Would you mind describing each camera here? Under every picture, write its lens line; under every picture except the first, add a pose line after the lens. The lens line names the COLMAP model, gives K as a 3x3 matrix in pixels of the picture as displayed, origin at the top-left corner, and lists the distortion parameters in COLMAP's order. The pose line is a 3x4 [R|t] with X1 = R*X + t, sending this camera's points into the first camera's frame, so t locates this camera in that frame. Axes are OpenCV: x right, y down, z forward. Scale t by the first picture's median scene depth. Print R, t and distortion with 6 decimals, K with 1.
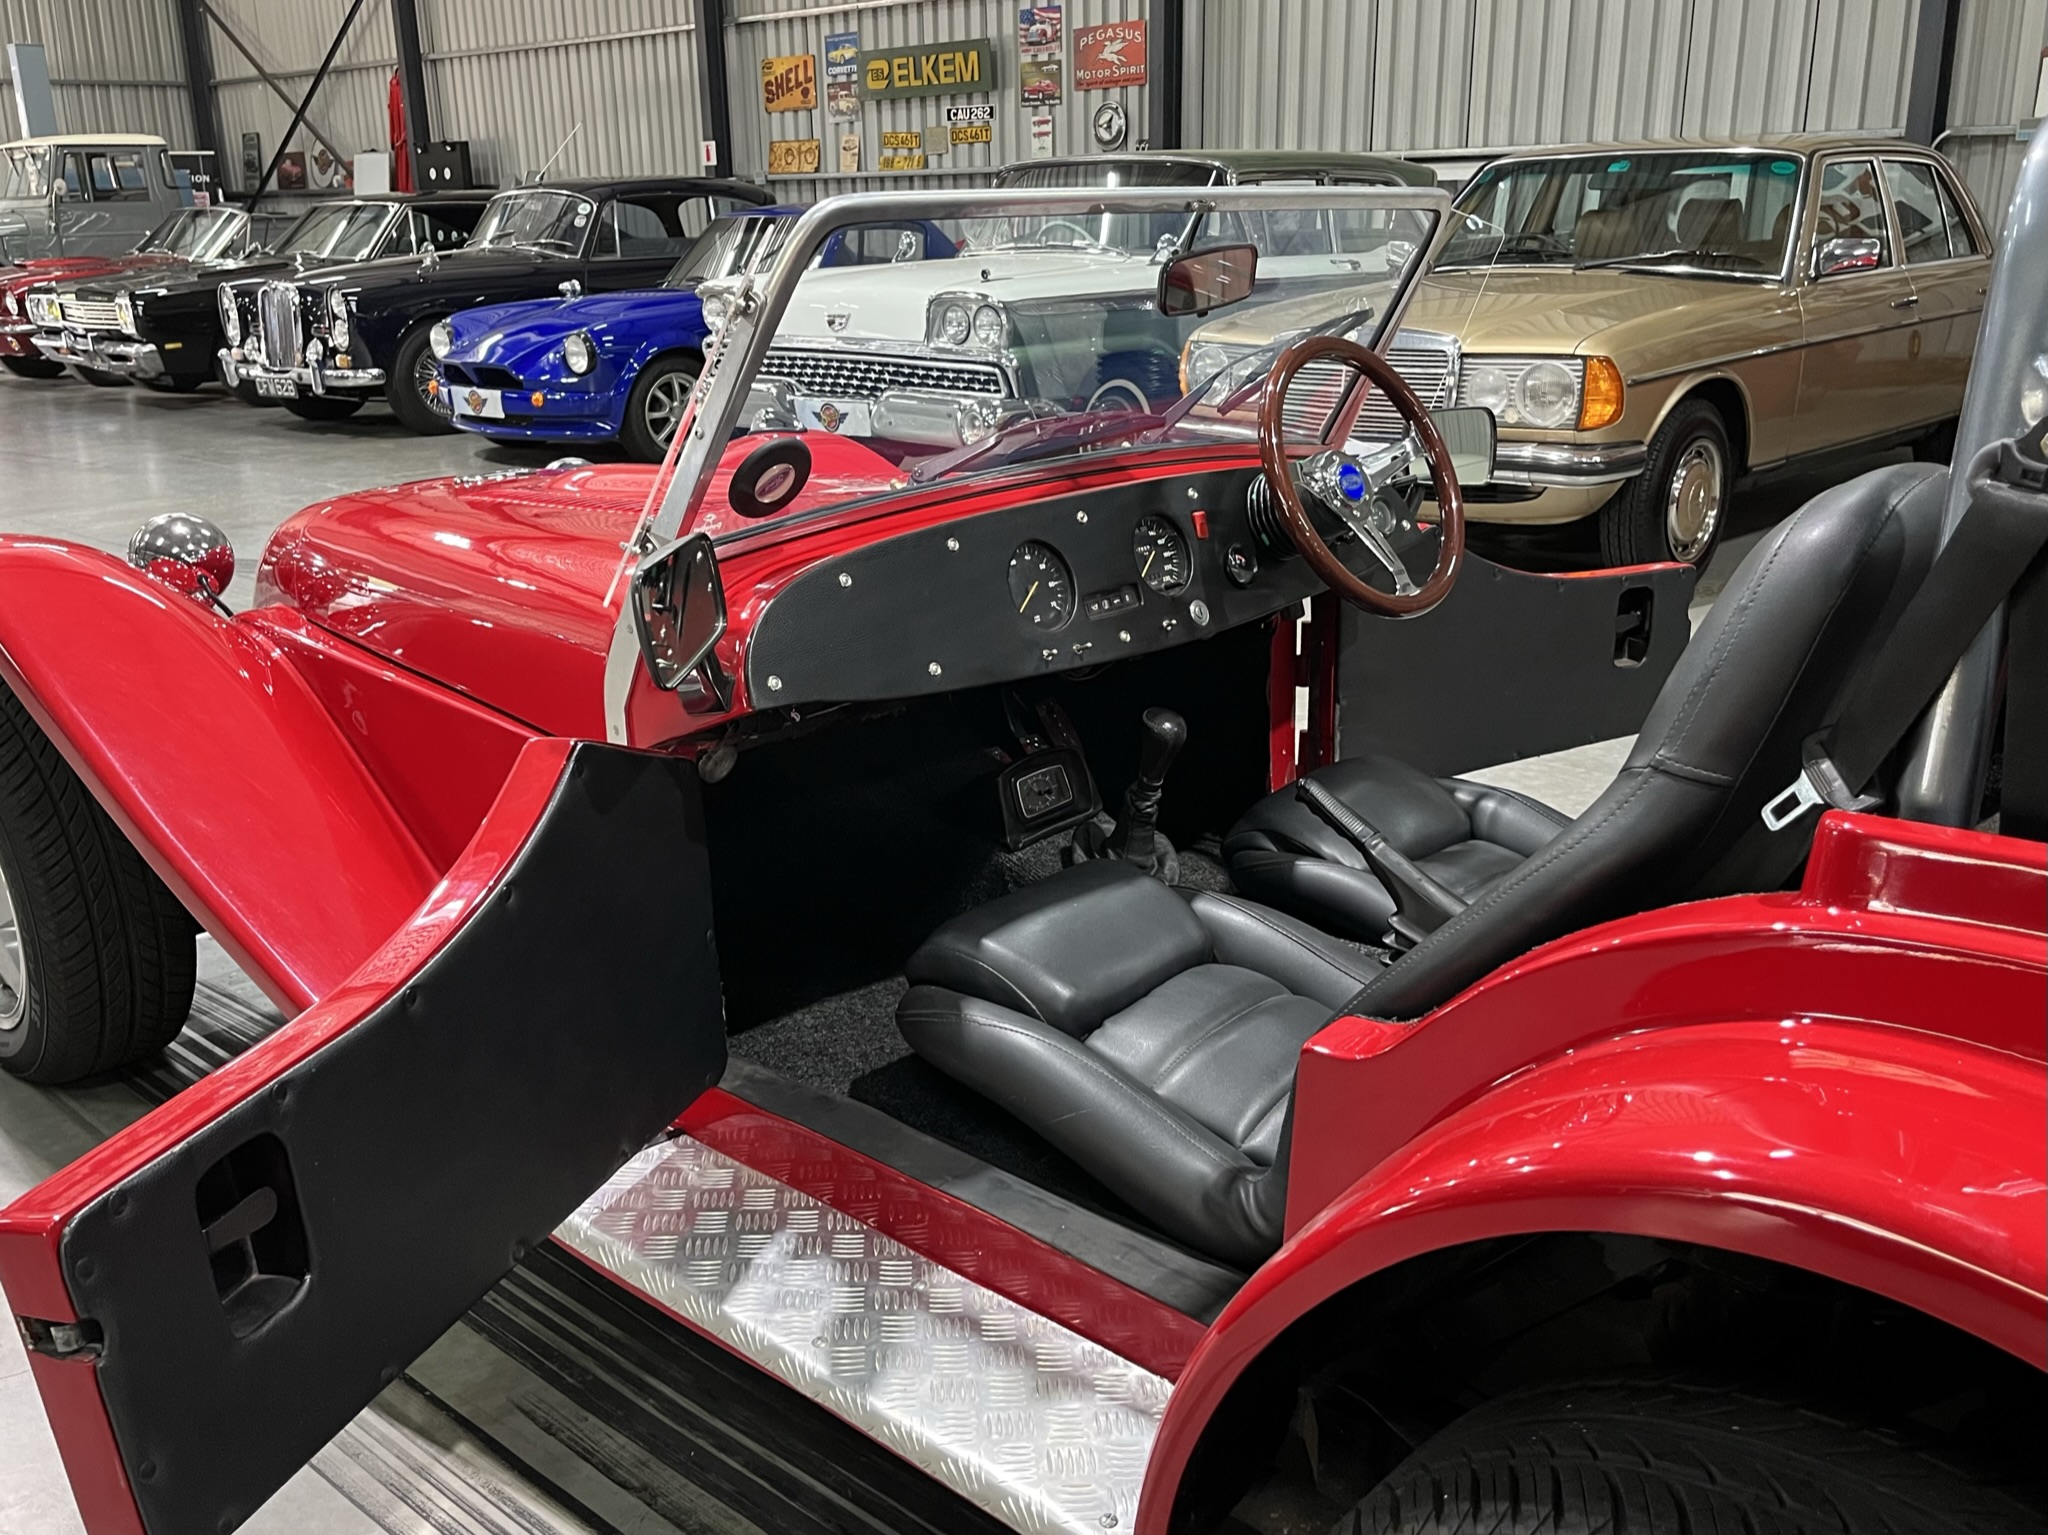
lens RADIAL K [[1750.6, 0, 1024.0], [0, 1750.6, 767.5], [0, 0, 1]] dist [0.099105, -0.163123]
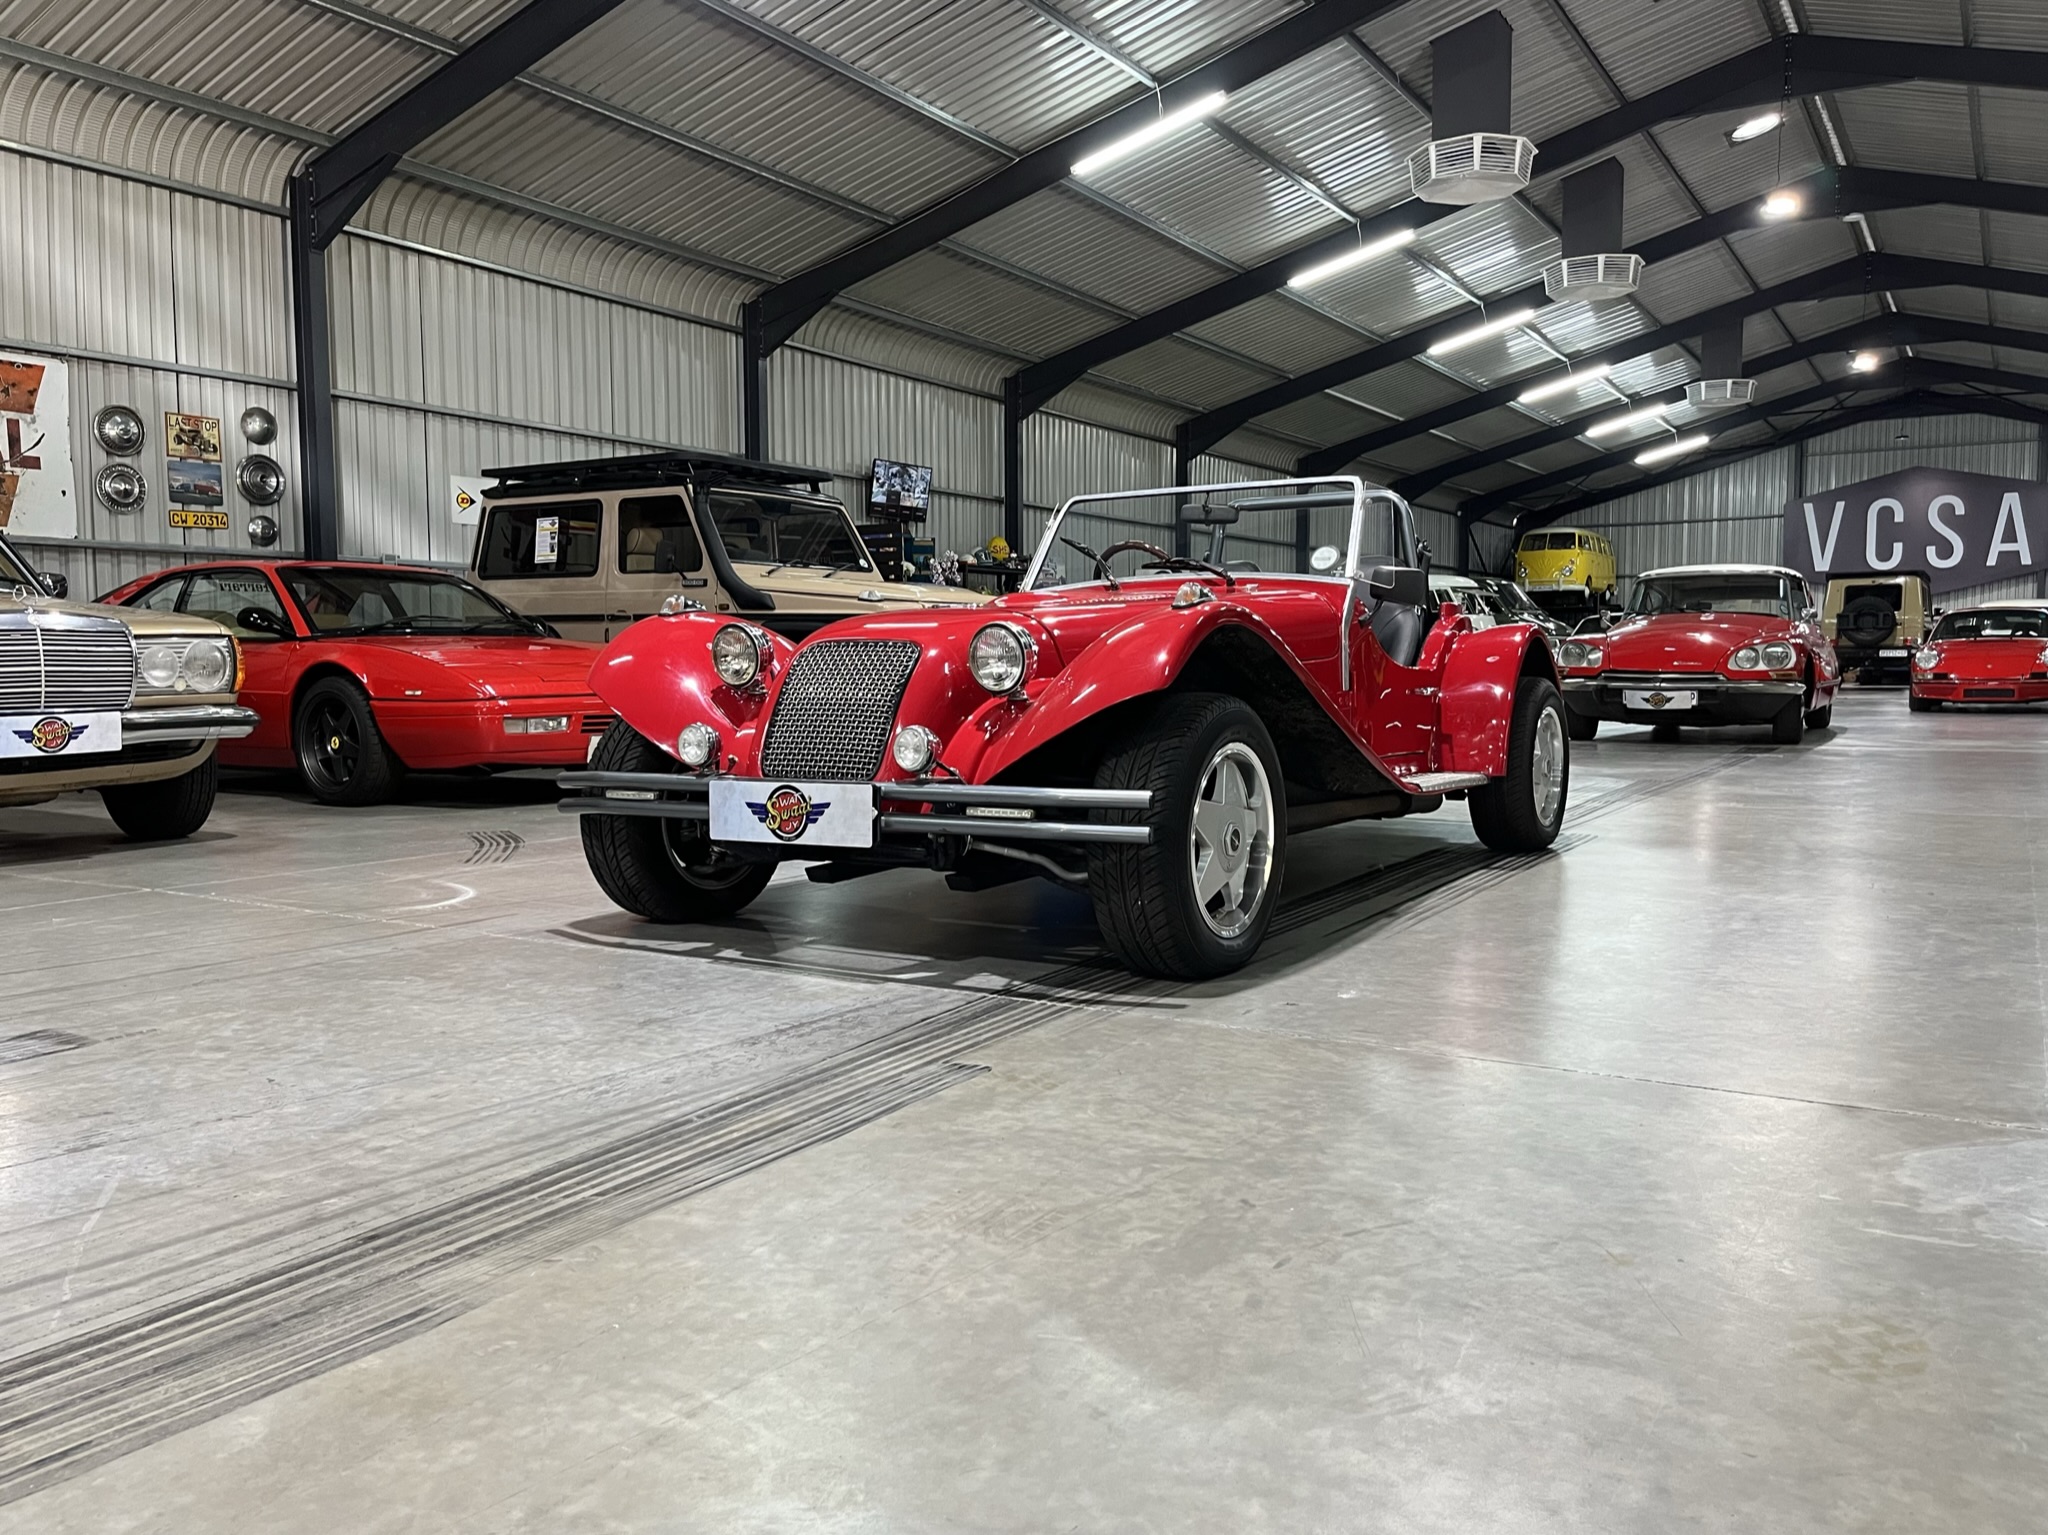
lens RADIAL K [[1584.2, 0, 1024.0], [0, 1584.2, 767.5], [0, 0, 1]] dist [0.082313, -0.119083]
pose [[-0.182373, -0.048082, 0.982053, -0.424289], [0.303795, 0.947176, 0.102790, -0.039786], [-0.935120, 0.317089, -0.158133, 0.308413]]
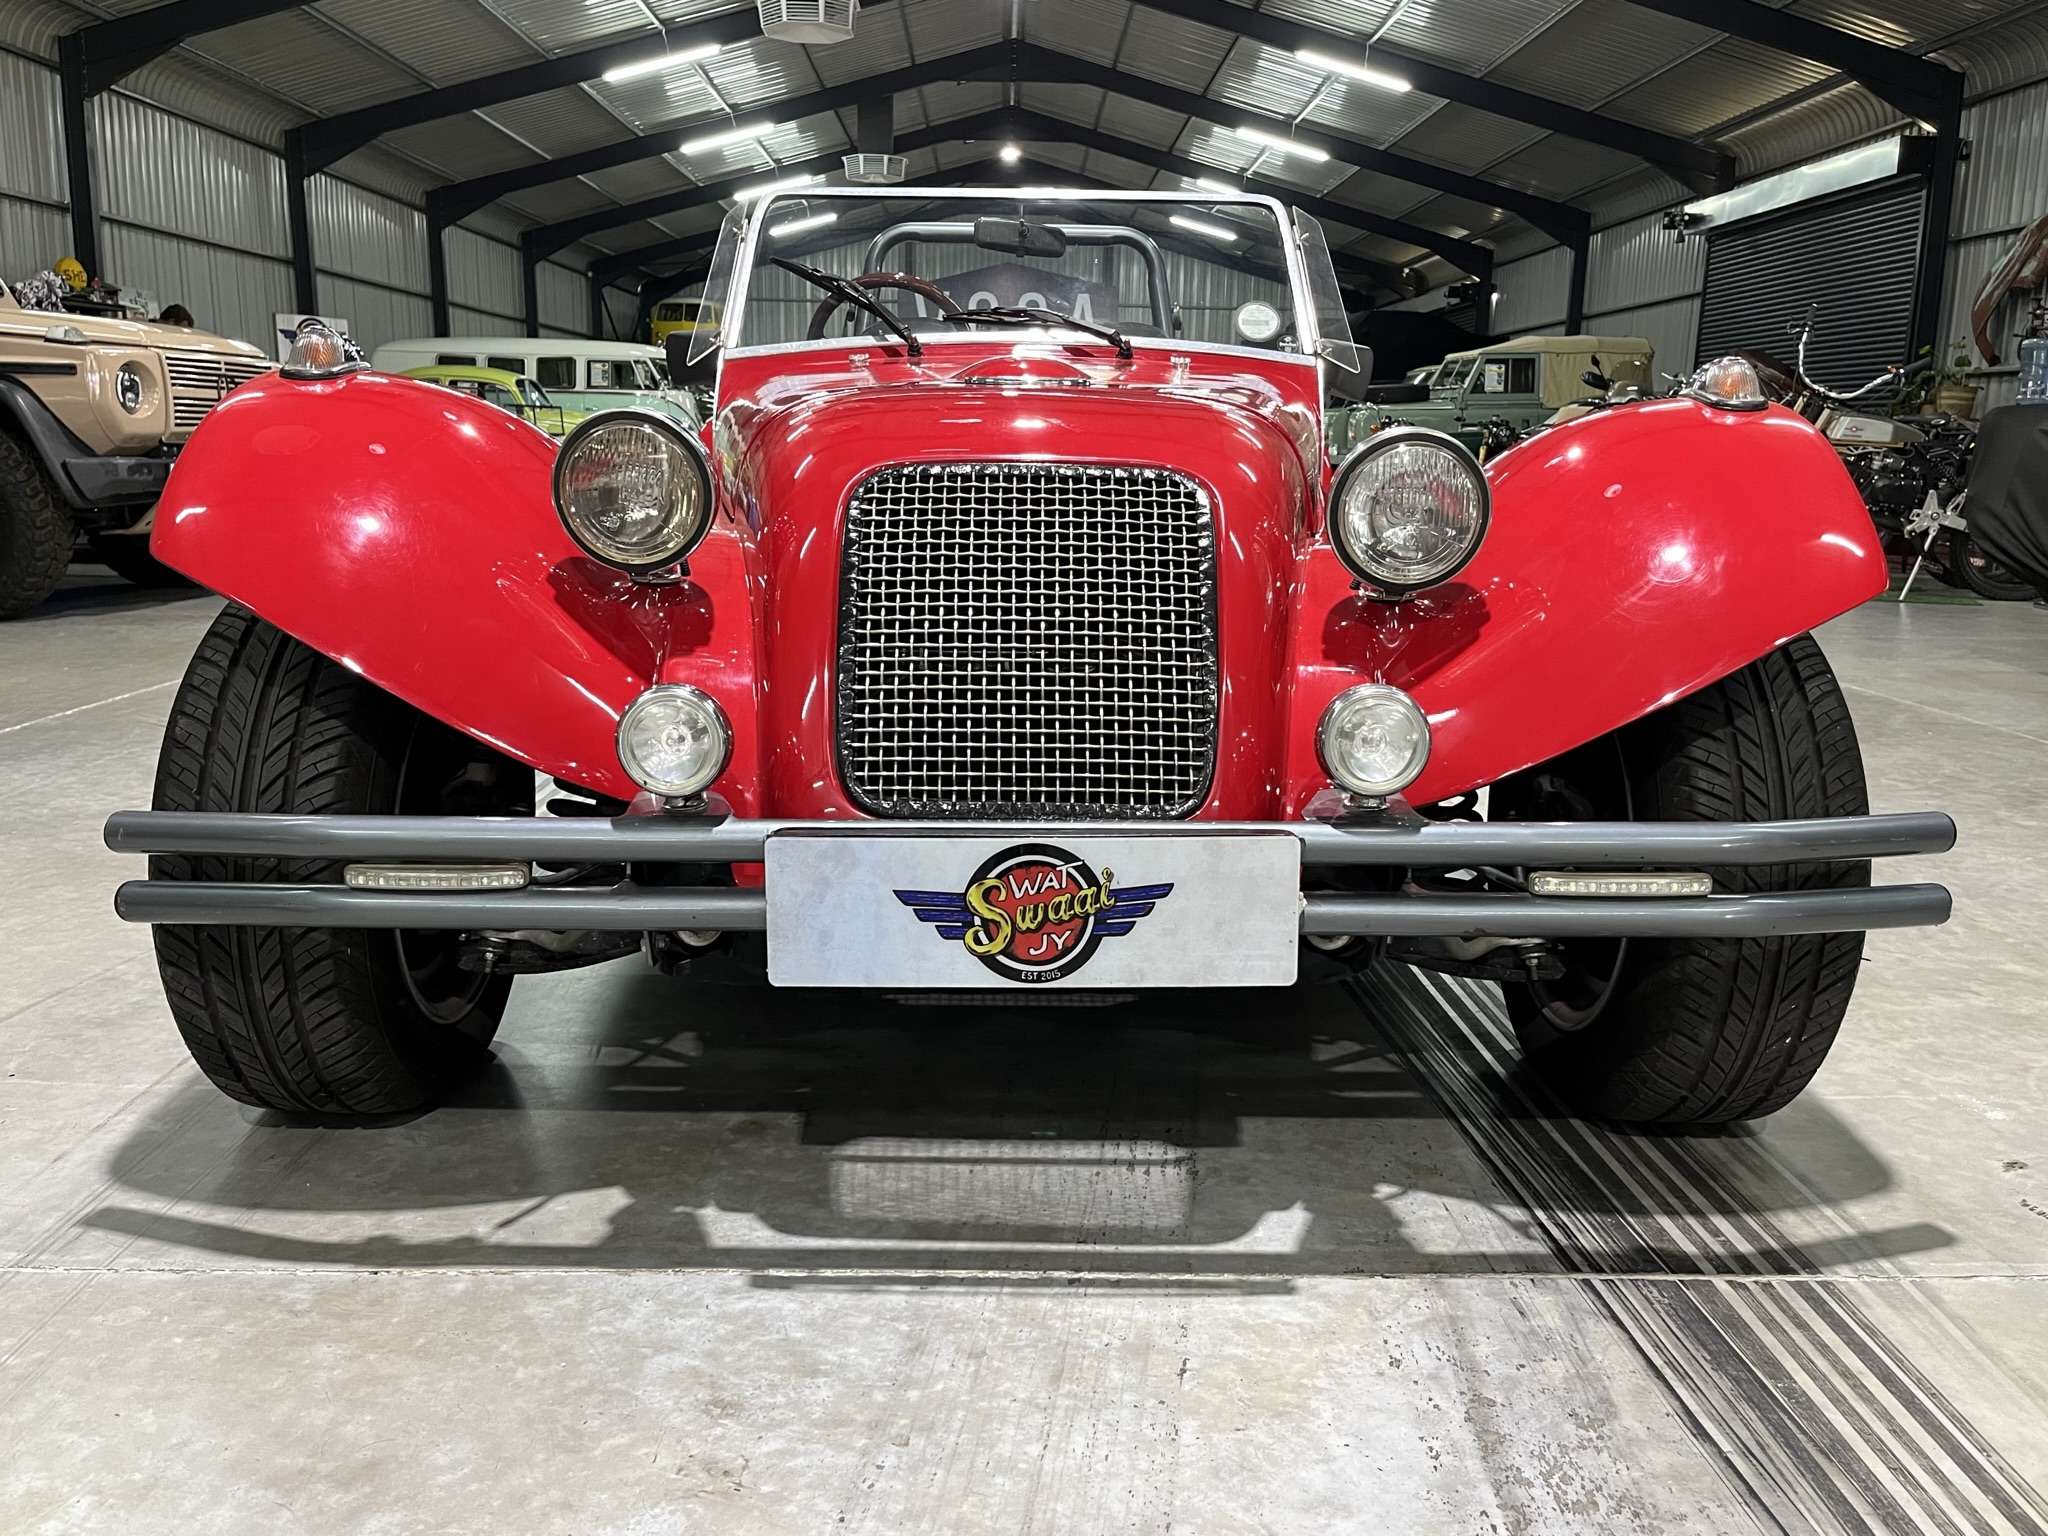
lens RADIAL K [[1584.2, 0, 1024.0], [0, 1584.2, 768.0], [0, 0, 1]] dist [0.082313, -0.119083]
pose [[-0.685234, -0.140176, 0.714706, -0.202716], [0.216951, 0.897472, 0.384027, -0.070289], [-0.695260, 0.418204, -0.584567, 0.371605]]
